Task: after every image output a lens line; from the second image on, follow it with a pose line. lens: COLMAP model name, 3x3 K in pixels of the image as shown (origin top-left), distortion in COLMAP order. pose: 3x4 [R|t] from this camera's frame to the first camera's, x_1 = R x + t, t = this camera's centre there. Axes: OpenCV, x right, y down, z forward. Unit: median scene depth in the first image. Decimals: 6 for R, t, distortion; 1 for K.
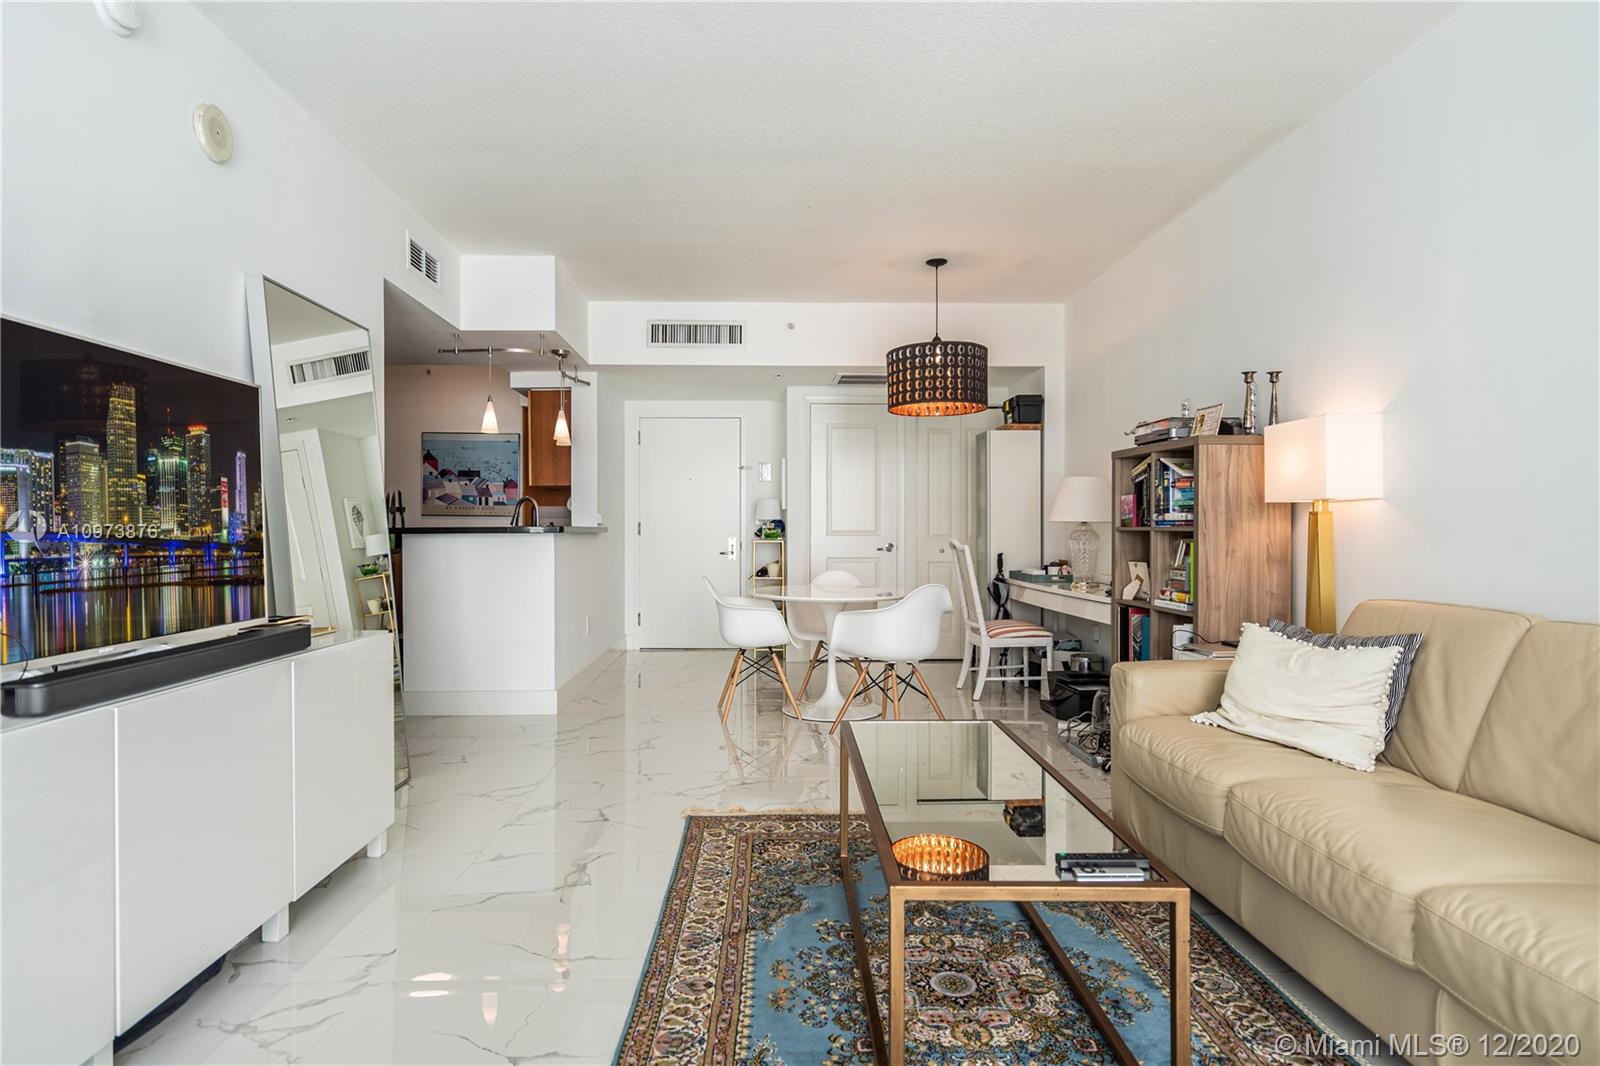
lens RADIAL K [[897.1, 0, 800.0], [0, 897.1, 533.0], [0, 0, 1]] dist [-0.000021, 0.000080]
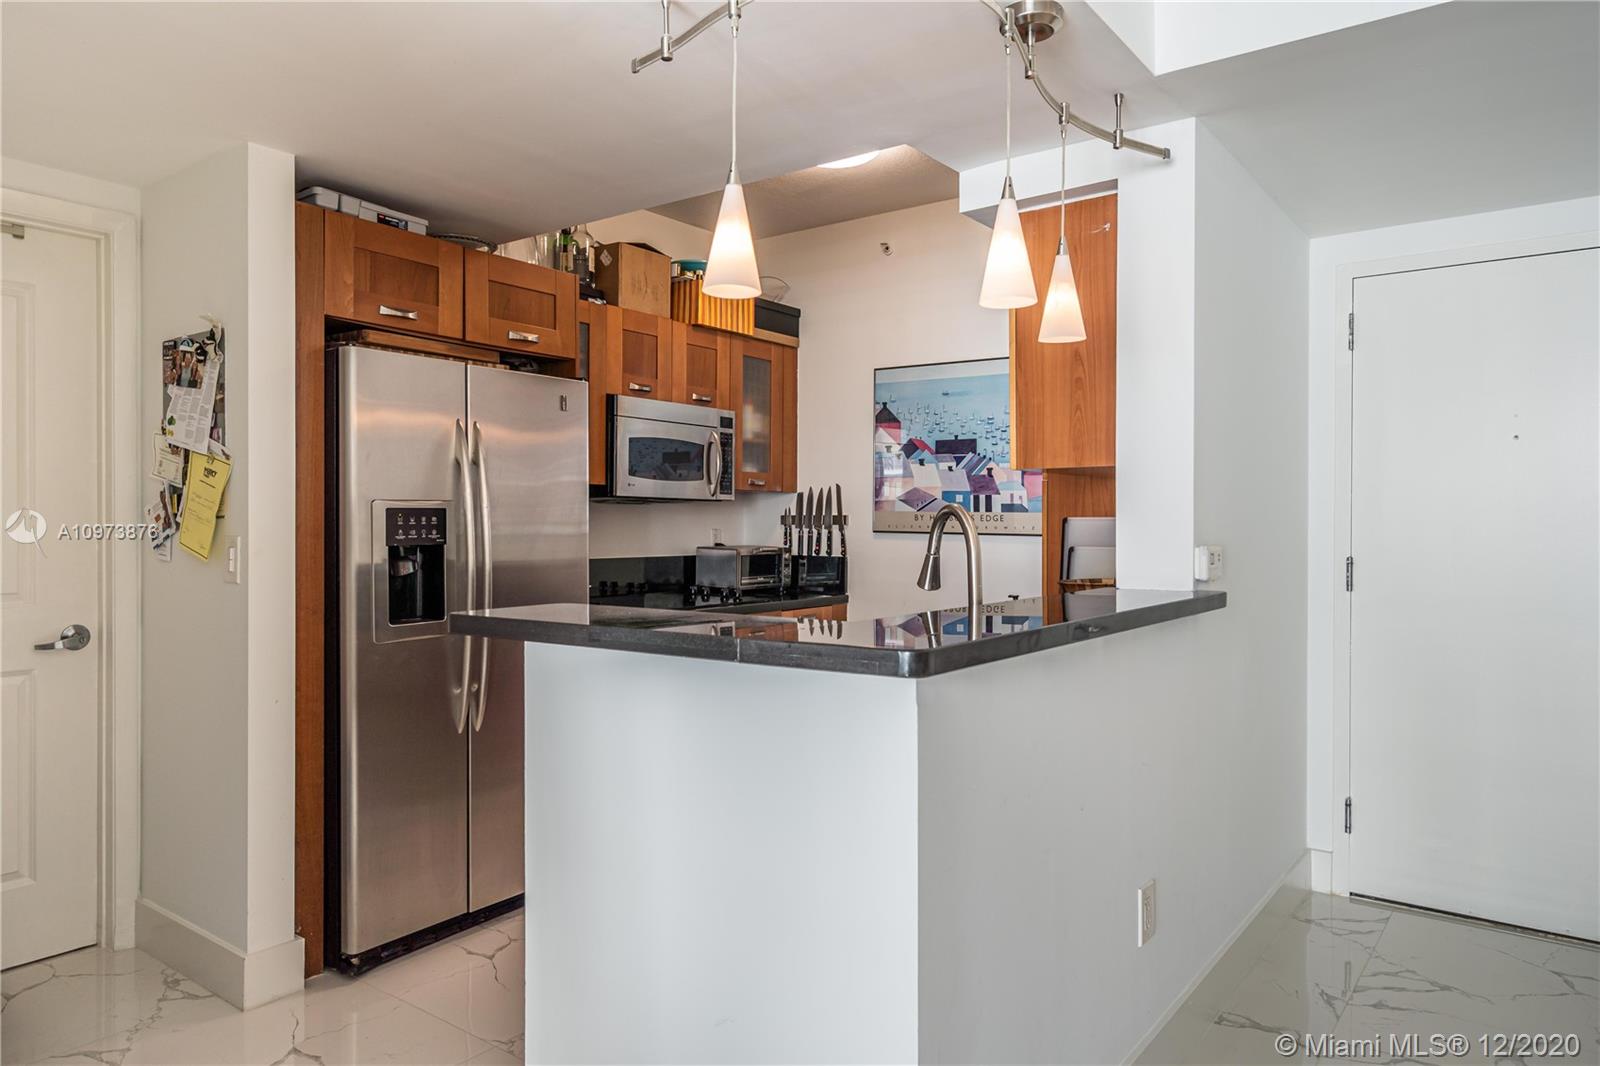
lens RADIAL K [[1037.8, 0, 797.4], [0, 1037.8, 525.0], [0, 0, 1]] dist [0.032545, -0.000354]
pose [[0.774457, 0.008122, -0.632574, -0.080938], [-0.003898, 0.999960, 0.008066, -0.027993], [0.632615, -0.003781, 0.774458, 0.513644]]
